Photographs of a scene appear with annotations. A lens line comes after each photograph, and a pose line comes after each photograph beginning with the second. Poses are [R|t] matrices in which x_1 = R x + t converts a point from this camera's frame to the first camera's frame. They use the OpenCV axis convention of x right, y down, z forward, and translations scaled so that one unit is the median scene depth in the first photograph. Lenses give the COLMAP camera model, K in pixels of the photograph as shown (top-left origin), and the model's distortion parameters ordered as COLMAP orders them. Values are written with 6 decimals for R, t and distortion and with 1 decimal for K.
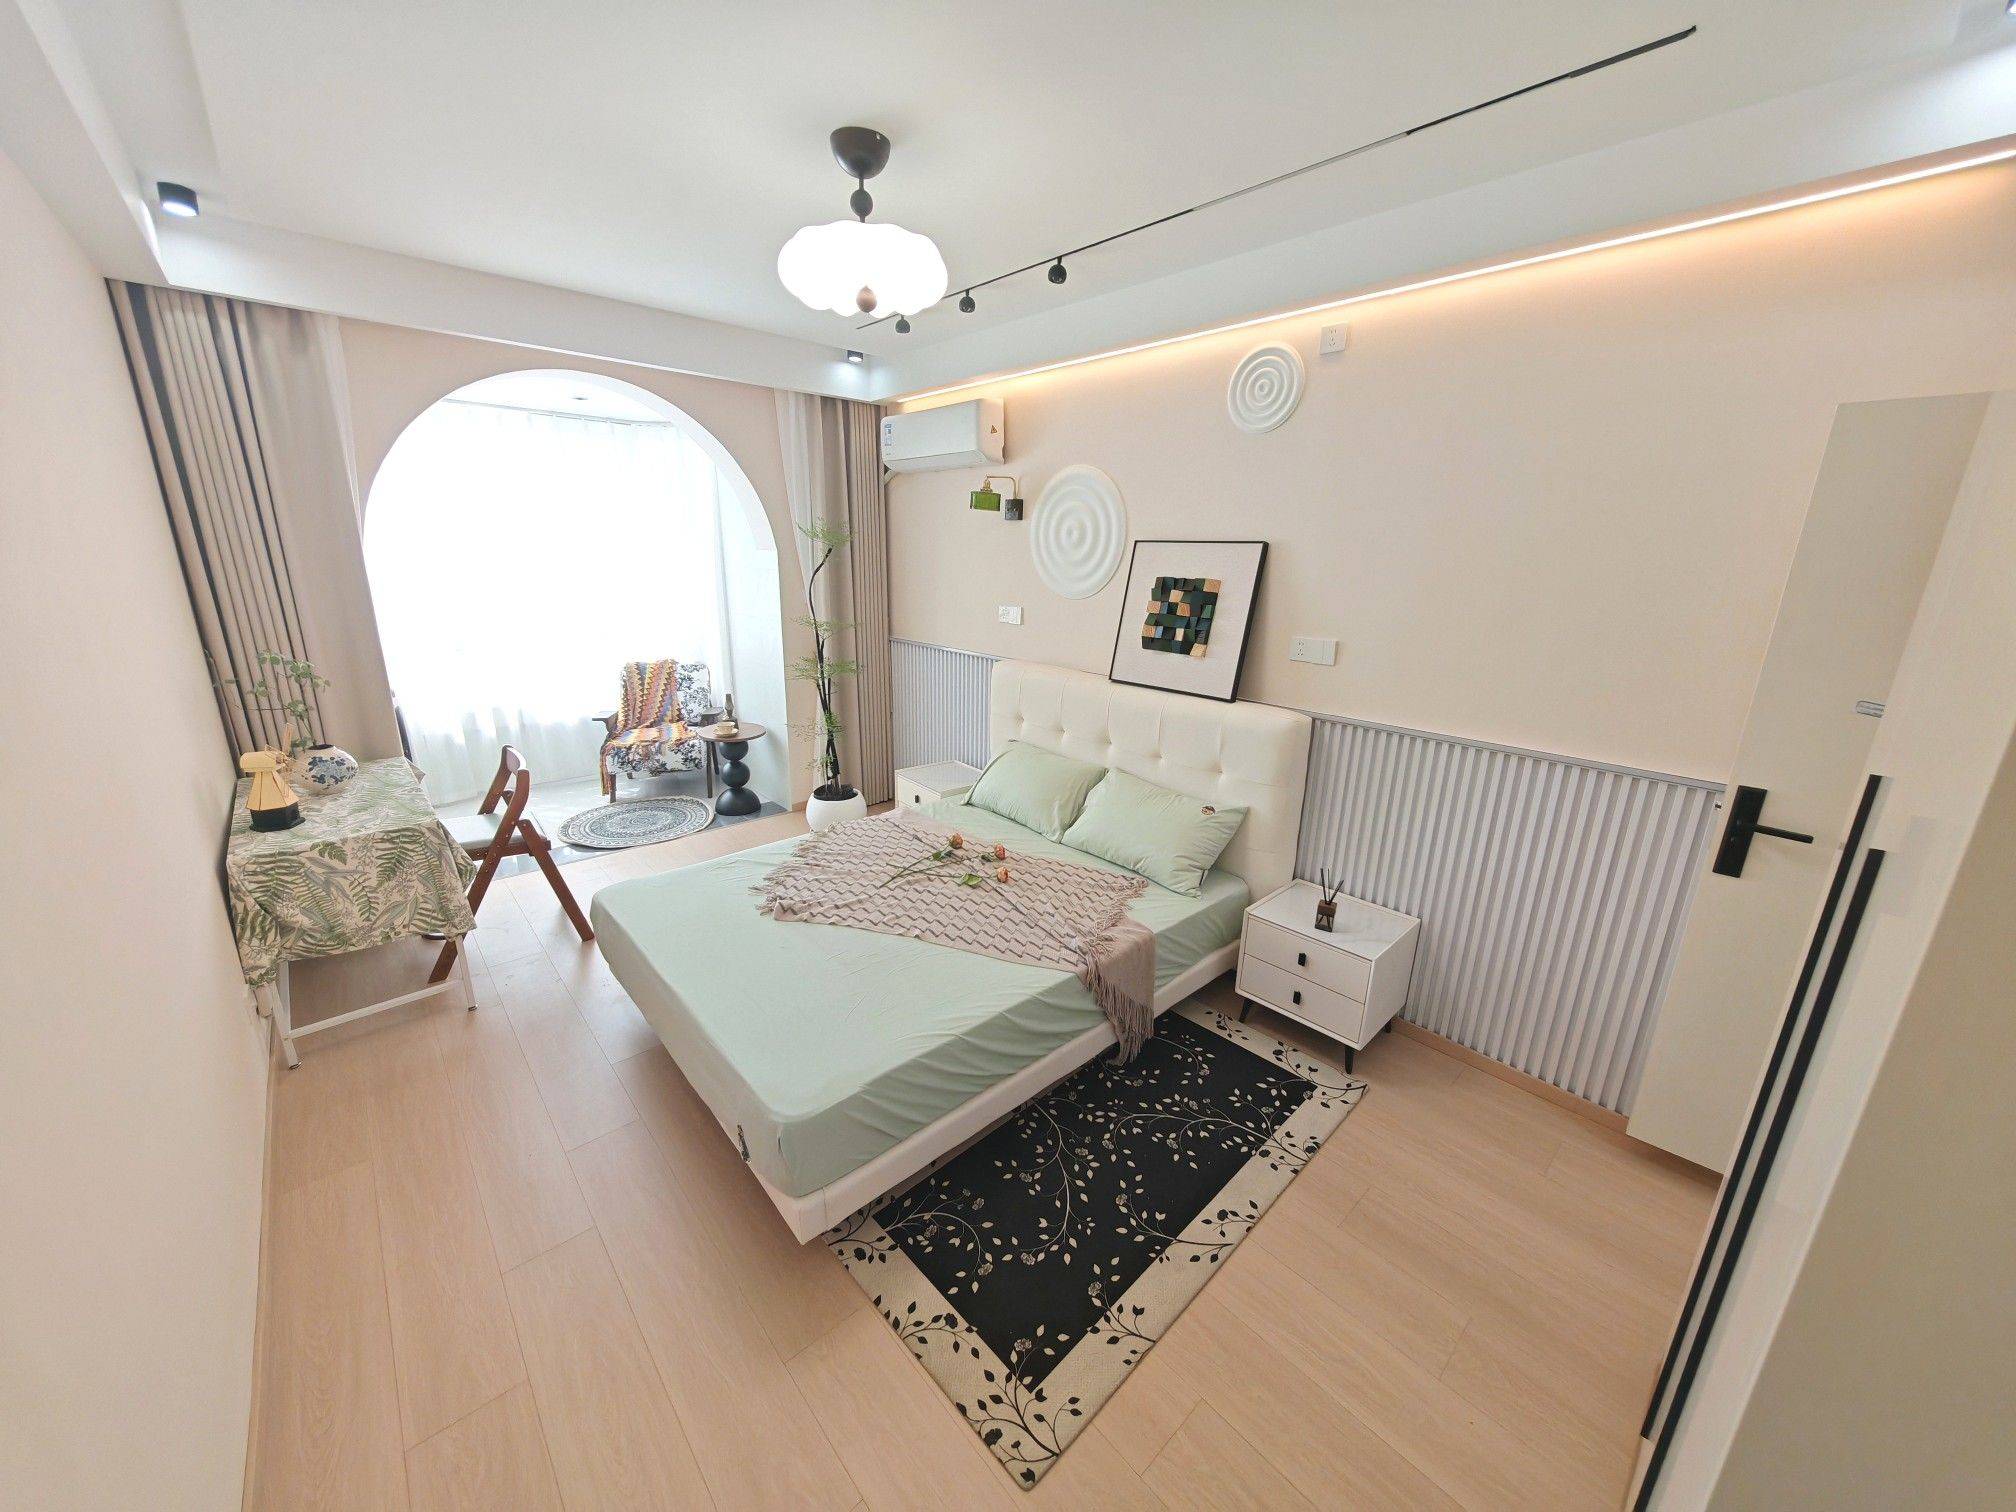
lens RADIAL K [[747.7, 0, 1007.2], [0, 747.7, 756.4], [0, 0, 1]] dist [-0.001929, 0.000104]
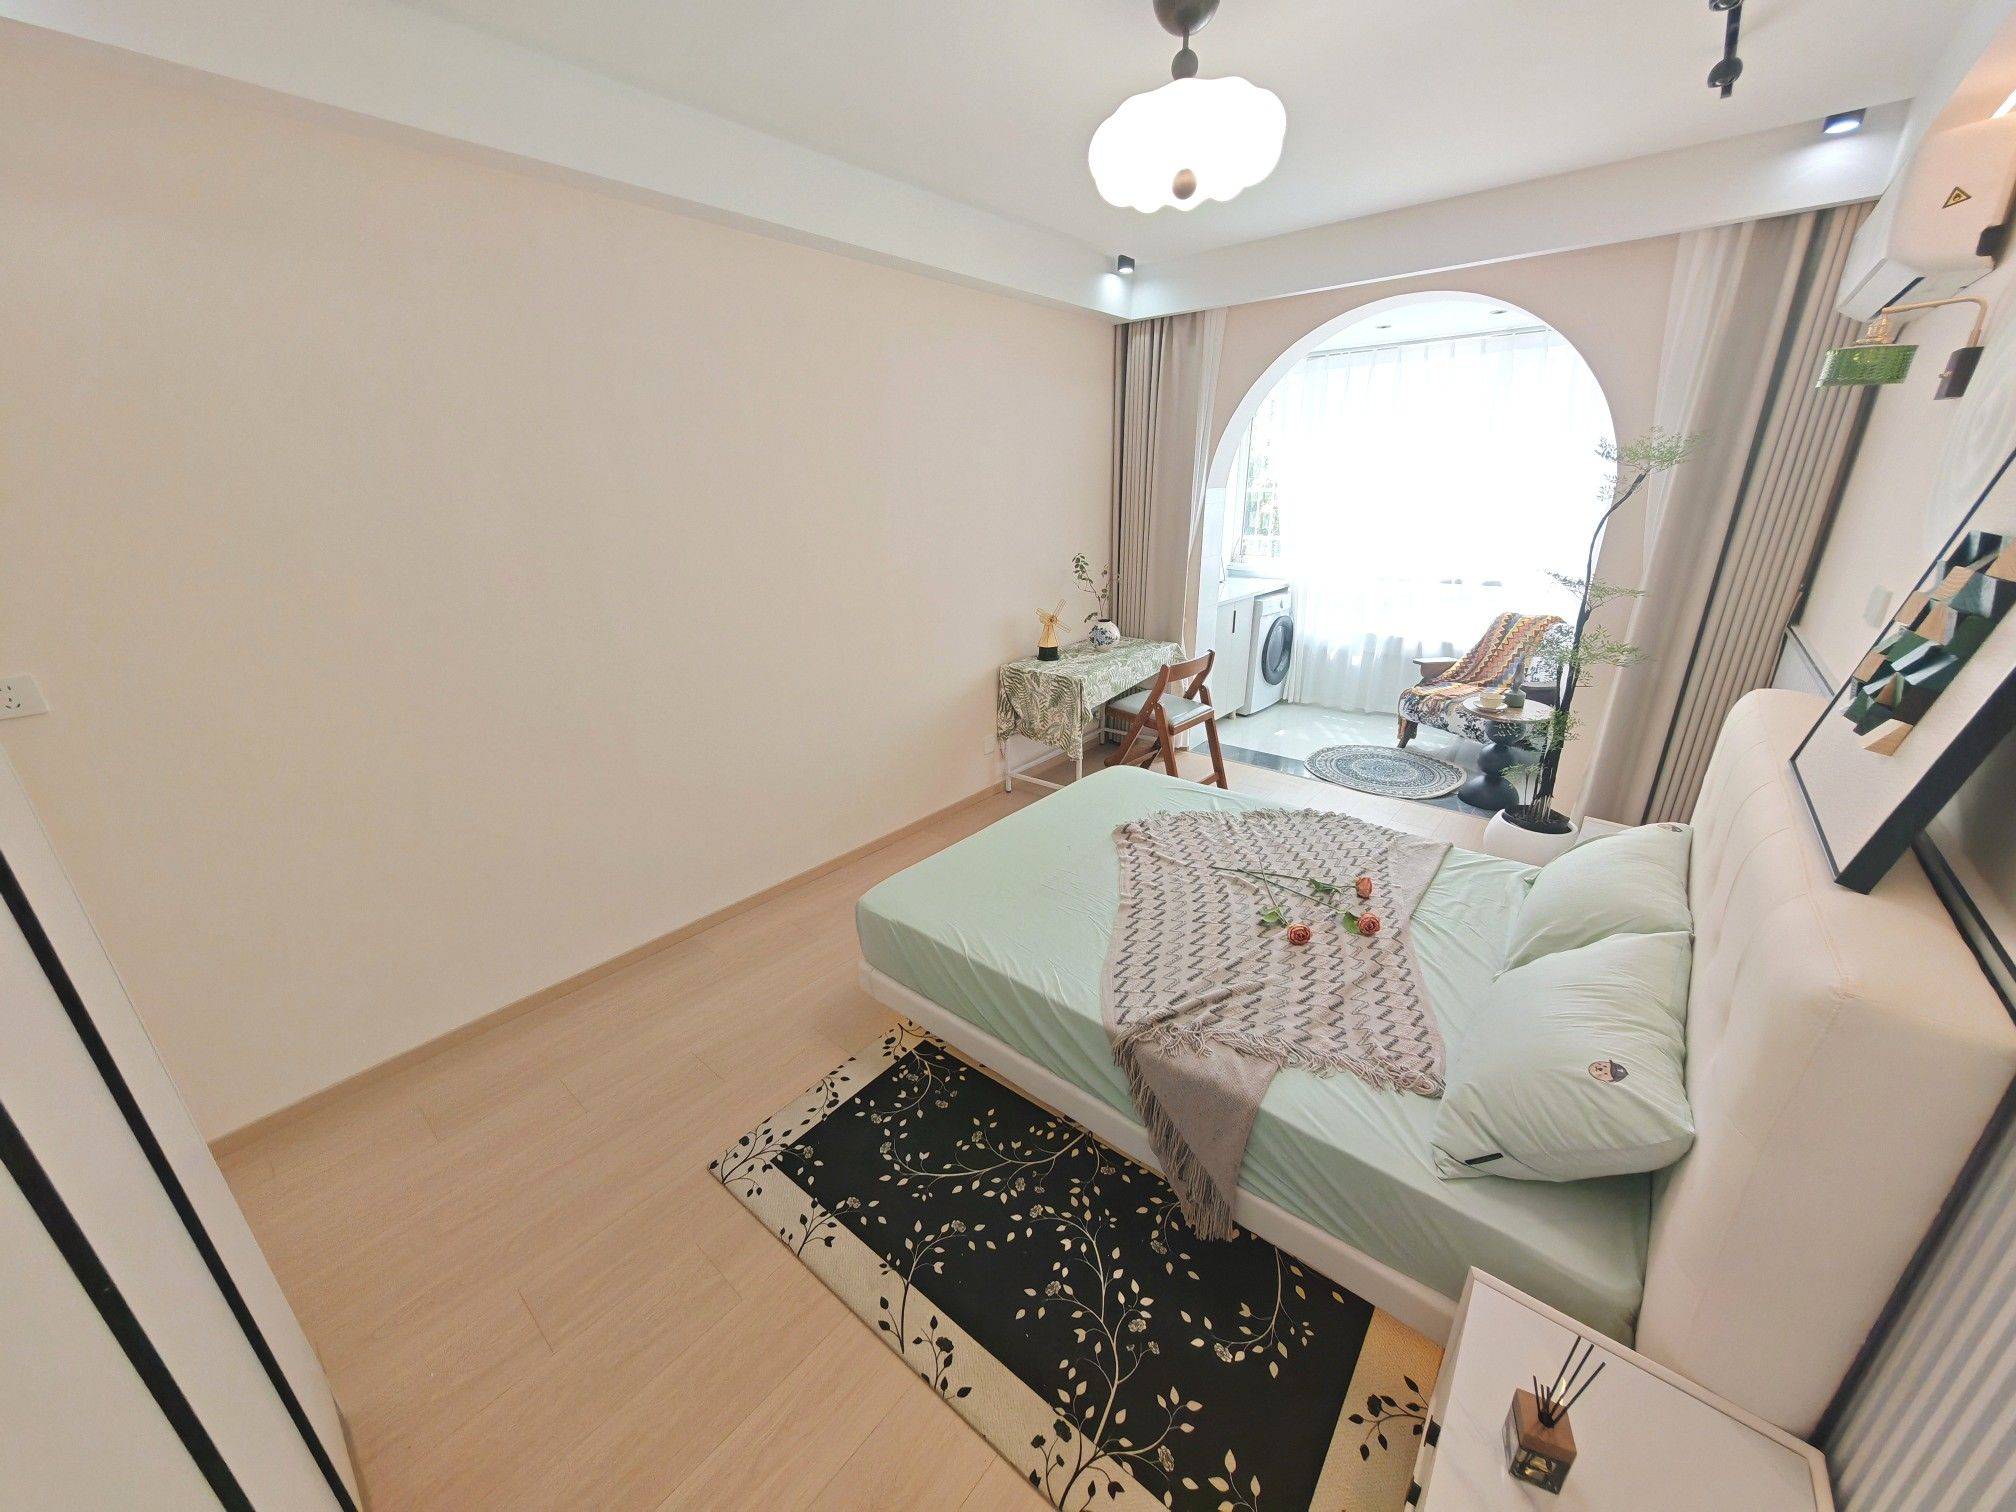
lens RADIAL K [[747.7, 0, 1007.2], [0, 747.7, 756.4], [0, 0, 1]] dist [-0.001929, 0.000104]
pose [[0.131144, 0.321203, -0.937886, 0.751658], [-0.246537, 0.926903, 0.282968, -0.178322], [0.960219, 0.194114, 0.200746, 0.706777]]
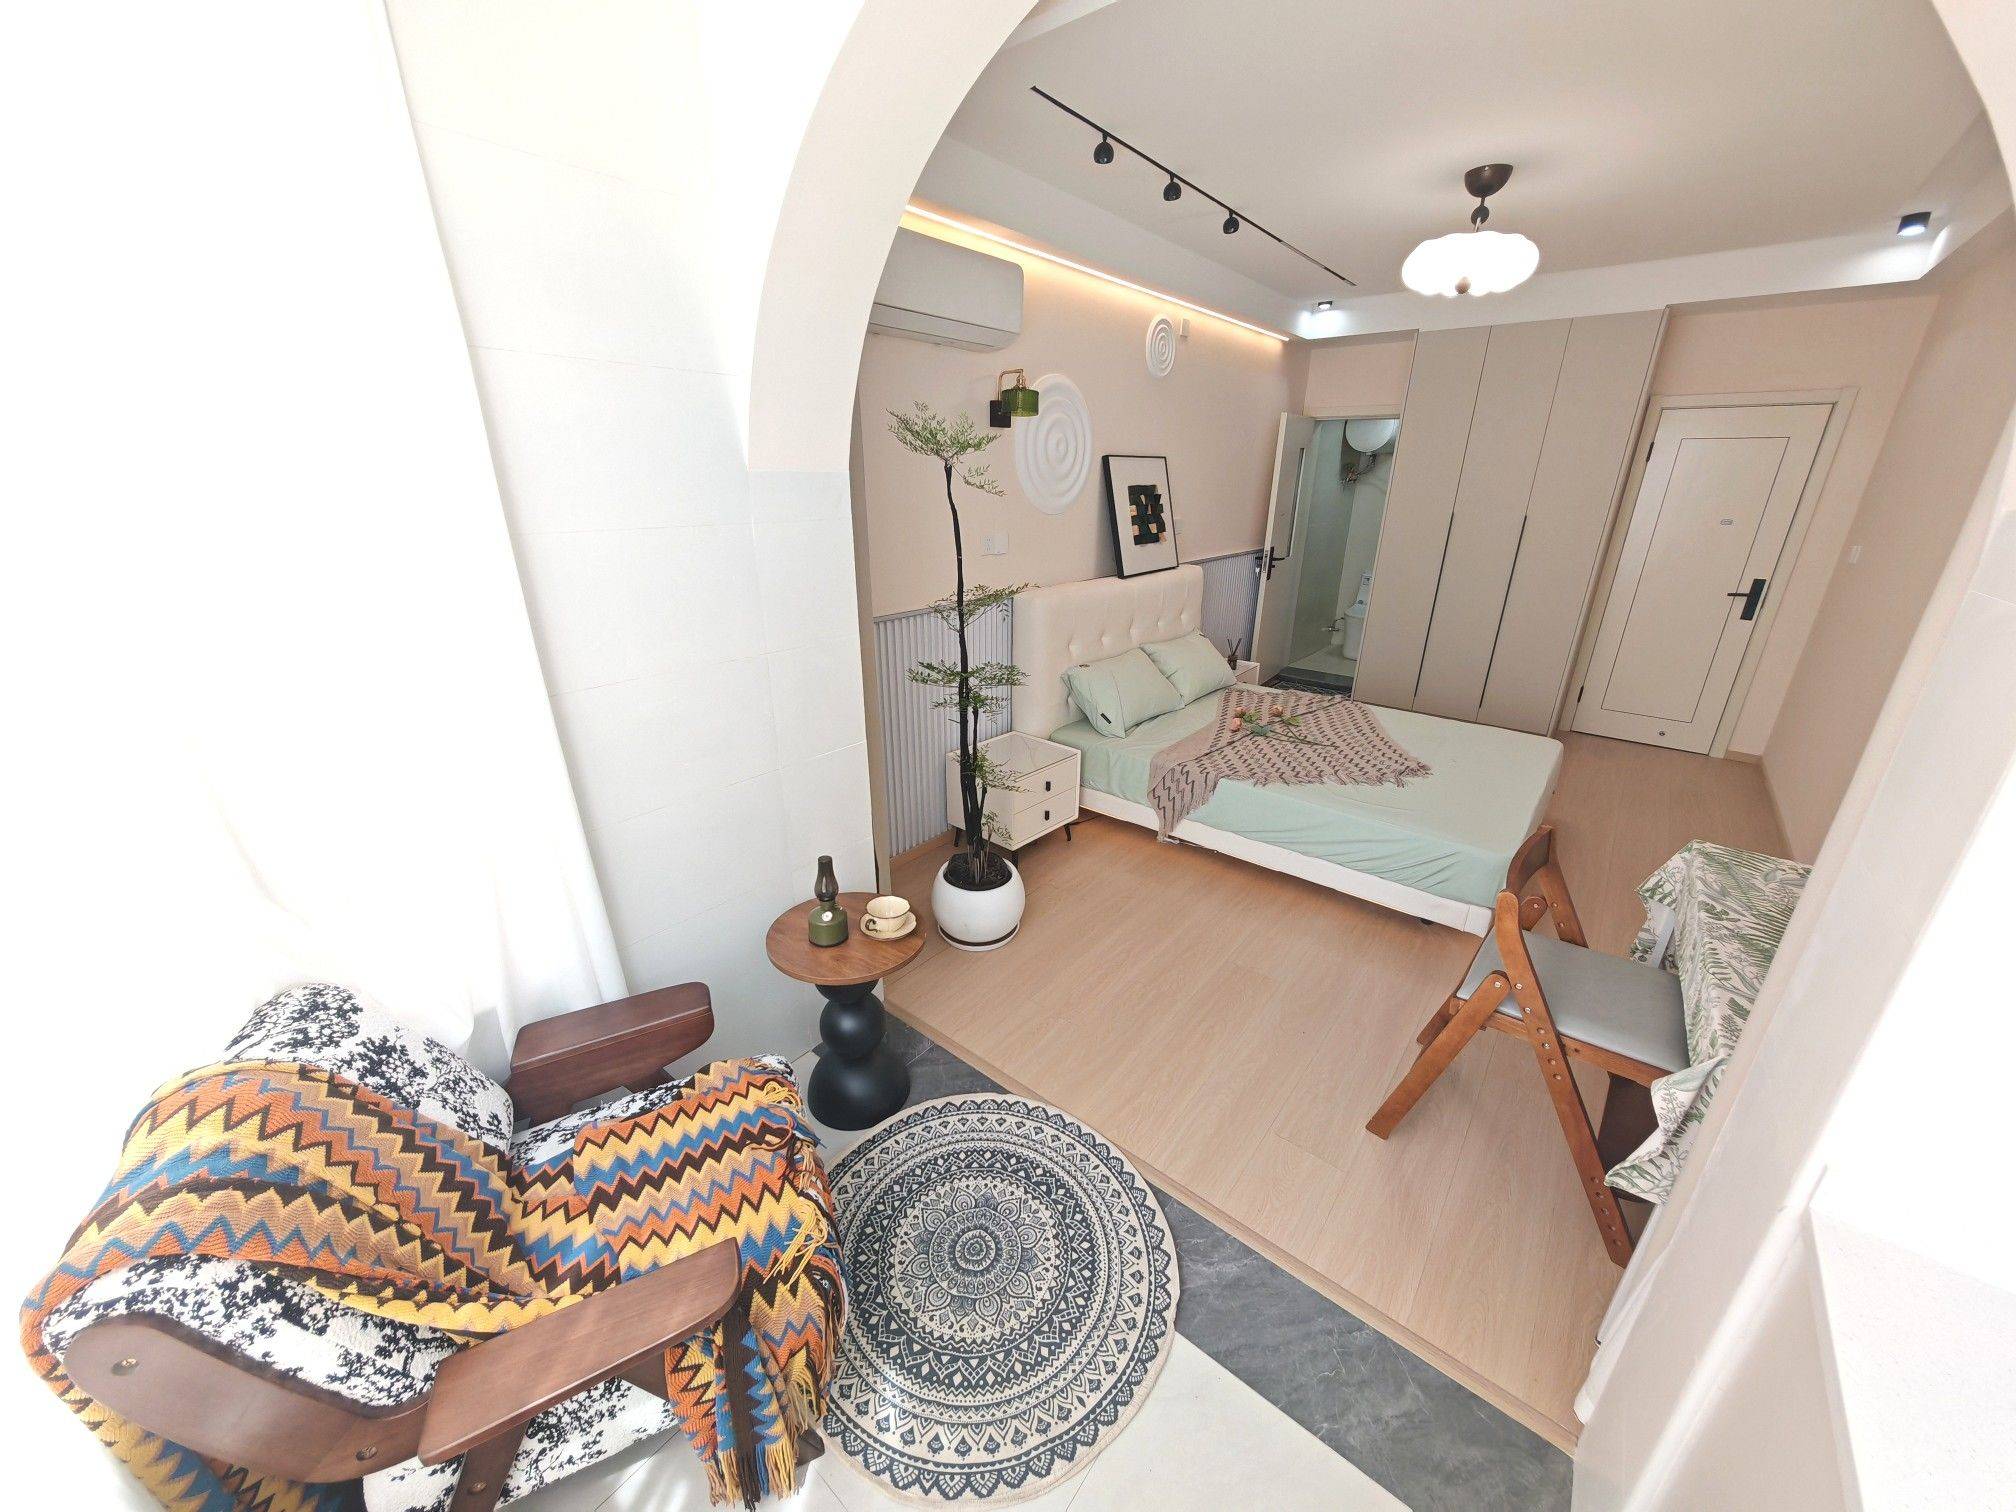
lens RADIAL K [[747.7, 0, 1007.2], [0, 747.7, 756.4], [0, 0, 1]] dist [-0.001929, 0.000104]
pose [[-0.138118, -0.373490, 0.917294, -1.582392], [0.261625, 0.879514, 0.397500, -0.570711], [-0.955236, 0.294889, -0.023762, 1.975820]]
